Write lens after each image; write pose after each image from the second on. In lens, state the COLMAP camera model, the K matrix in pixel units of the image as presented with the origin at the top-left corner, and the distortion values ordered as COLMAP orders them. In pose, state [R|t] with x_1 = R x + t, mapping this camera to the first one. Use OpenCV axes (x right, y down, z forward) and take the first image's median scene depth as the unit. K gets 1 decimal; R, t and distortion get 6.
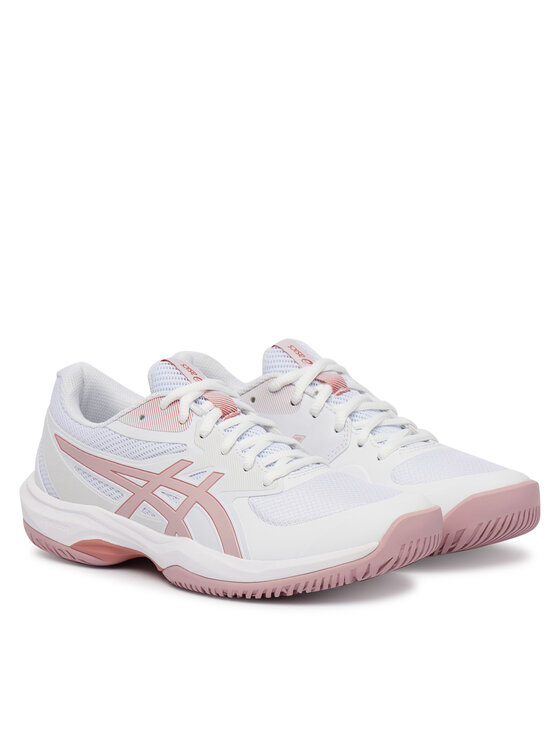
lens RADIAL K [[2069.8, 0, 279.9], [0, 2069.8, 372.7], [0, 0, 1]] dist [-0.021466, 0.000000]
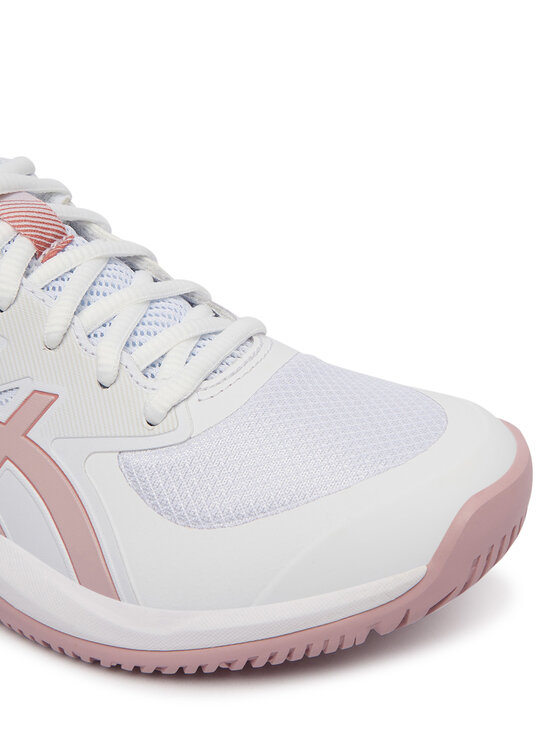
lens RADIAL K [[768.5, 0, 283.2], [0, 768.5, 372.1], [0, 0, 1]] dist [0.019516, 0.000000]
pose [[0.978144, -0.124511, 0.166526, -0.005386], [0.046233, 0.911076, 0.409639, -0.025063], [-0.202722, -0.392987, 0.896920, 0.837145]]
